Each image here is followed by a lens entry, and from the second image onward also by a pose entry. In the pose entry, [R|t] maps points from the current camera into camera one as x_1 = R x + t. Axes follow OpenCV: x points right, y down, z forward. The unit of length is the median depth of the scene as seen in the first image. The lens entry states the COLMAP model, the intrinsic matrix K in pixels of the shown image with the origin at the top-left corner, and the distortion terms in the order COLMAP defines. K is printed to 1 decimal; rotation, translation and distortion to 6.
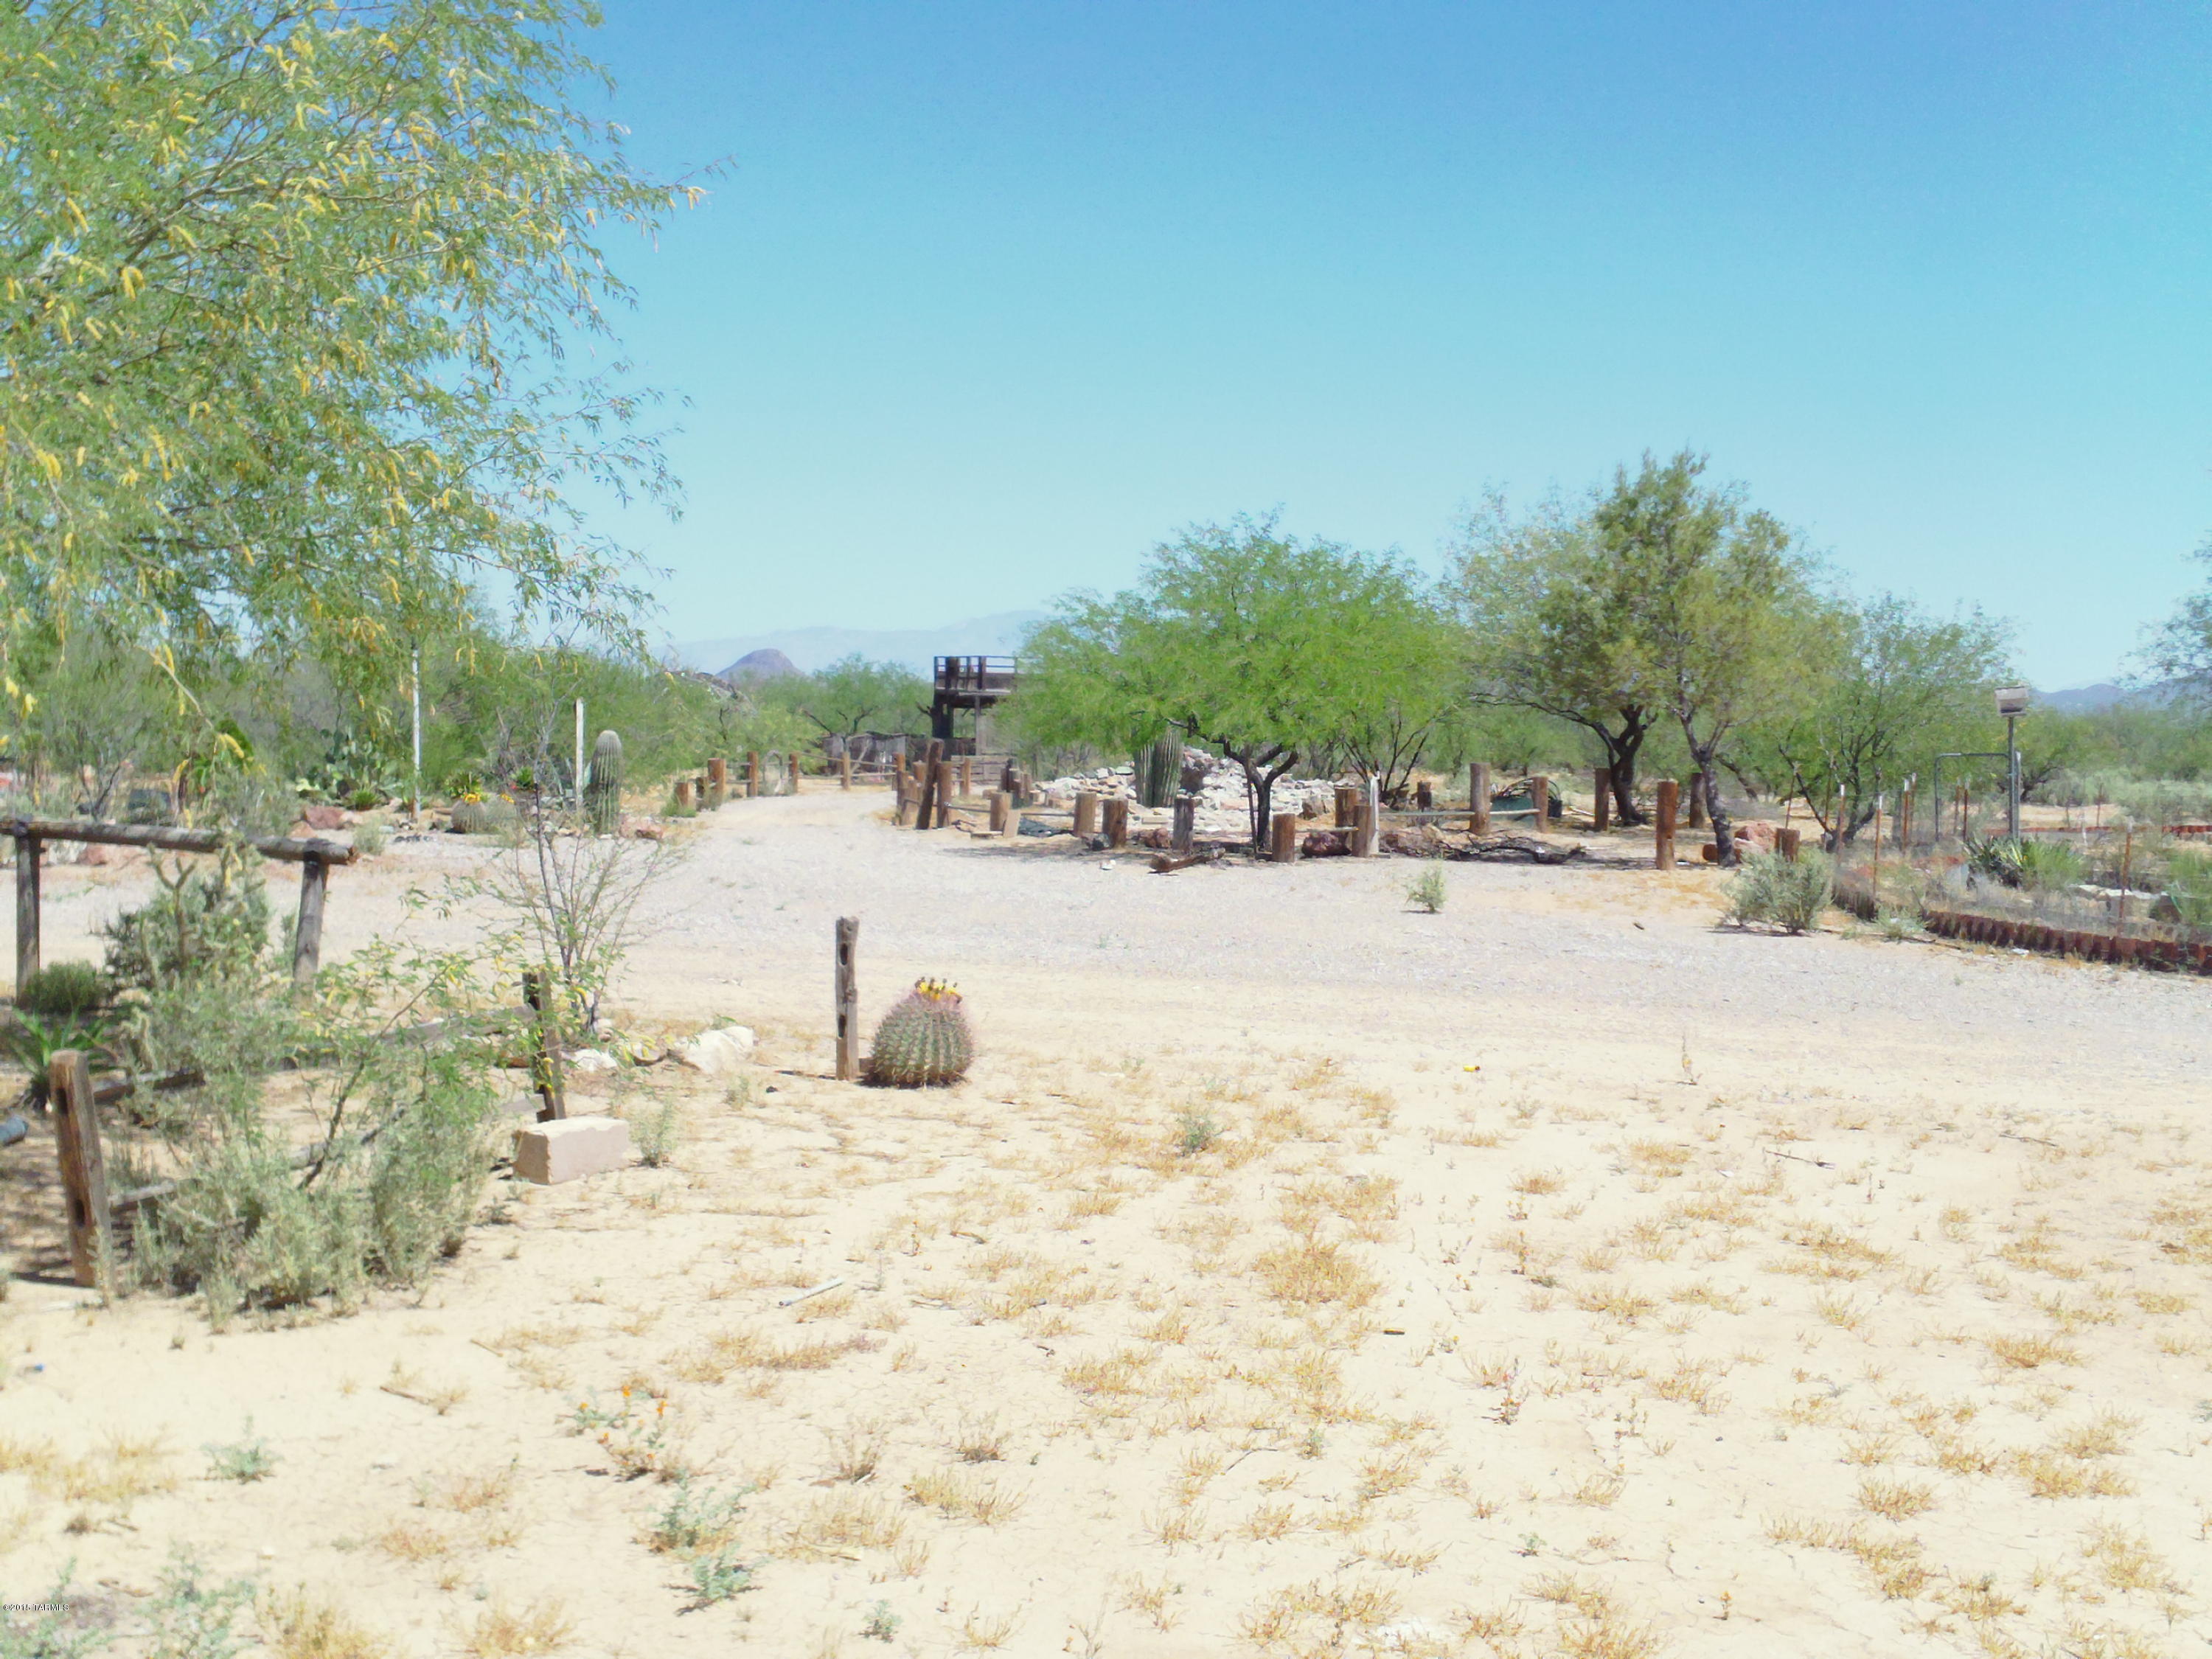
lens RADIAL K [[2155.0, 0, 1106.0], [0, 2155.0, 829.5], [0, 0, 1]] dist [-0.013569, -0.079225]
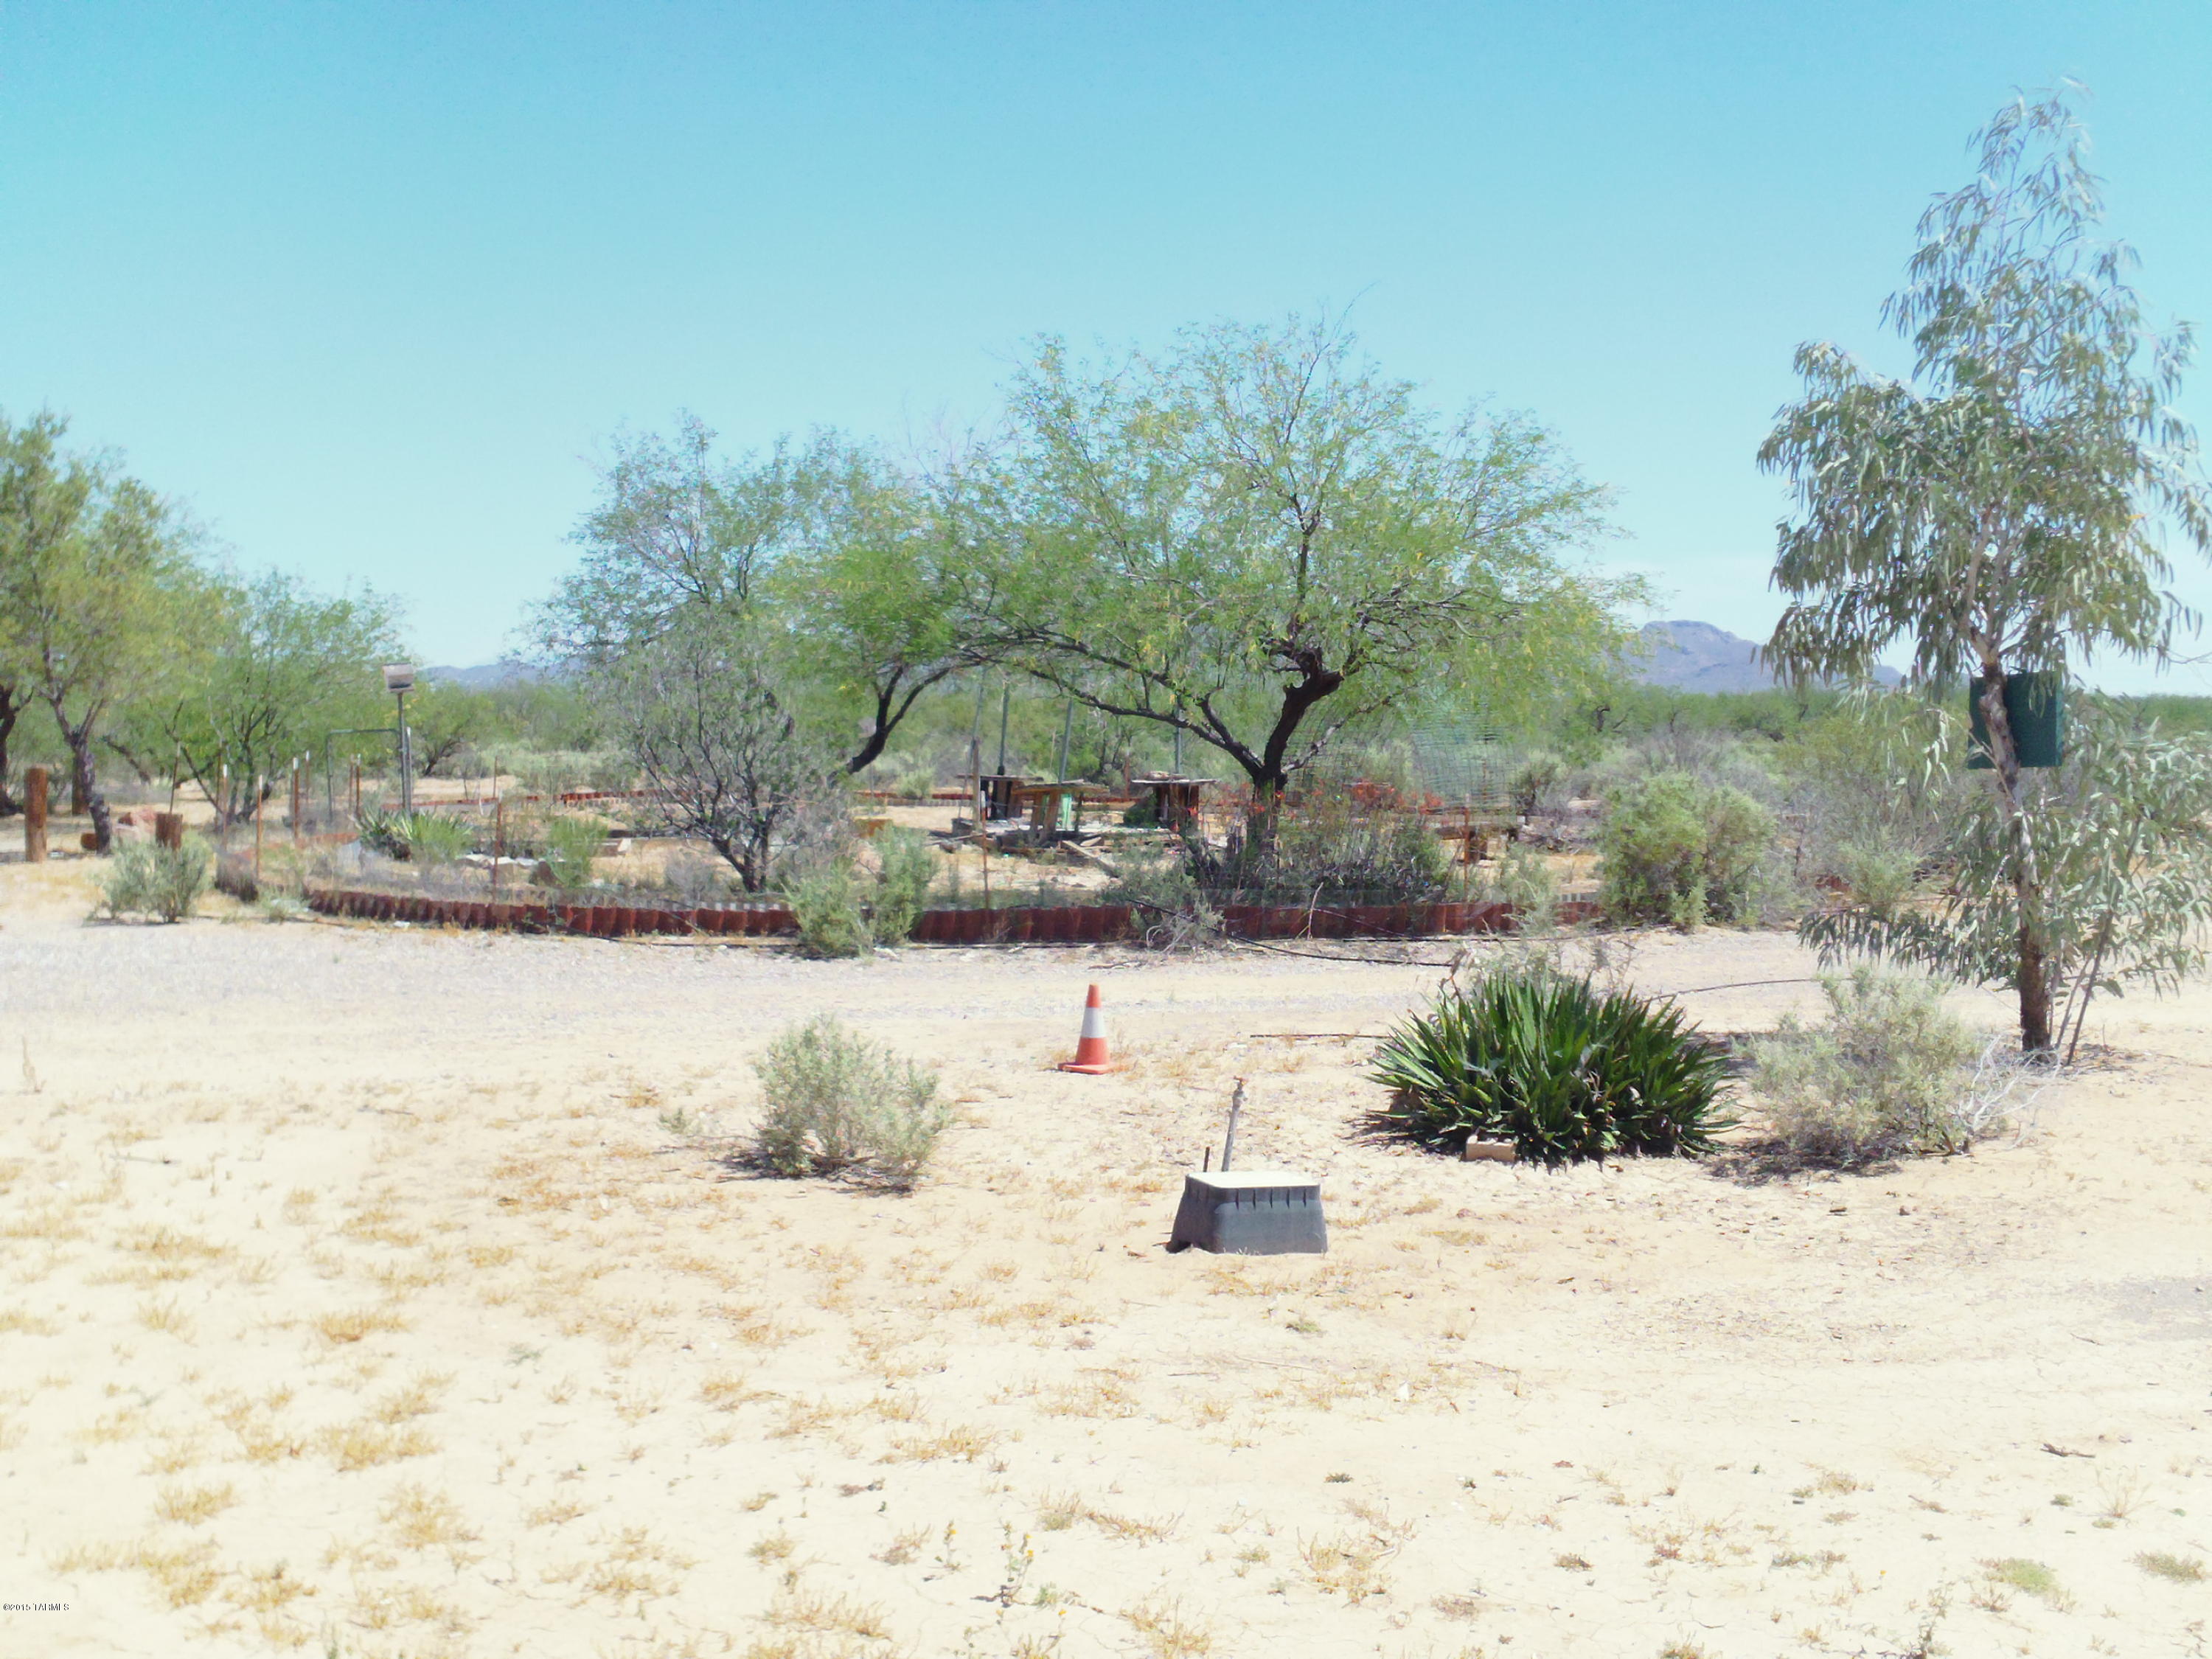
lens RADIAL K [[2155.0, 0, 1106.0], [0, 2155.0, 829.5], [0, 0, 1]] dist [-0.013569, -0.079225]
pose [[0.808981, -0.046979, 0.585954, 0.099491], [0.040930, 0.998884, 0.023576, 0.001786], [-0.586408, 0.004910, 0.810001, -0.017305]]
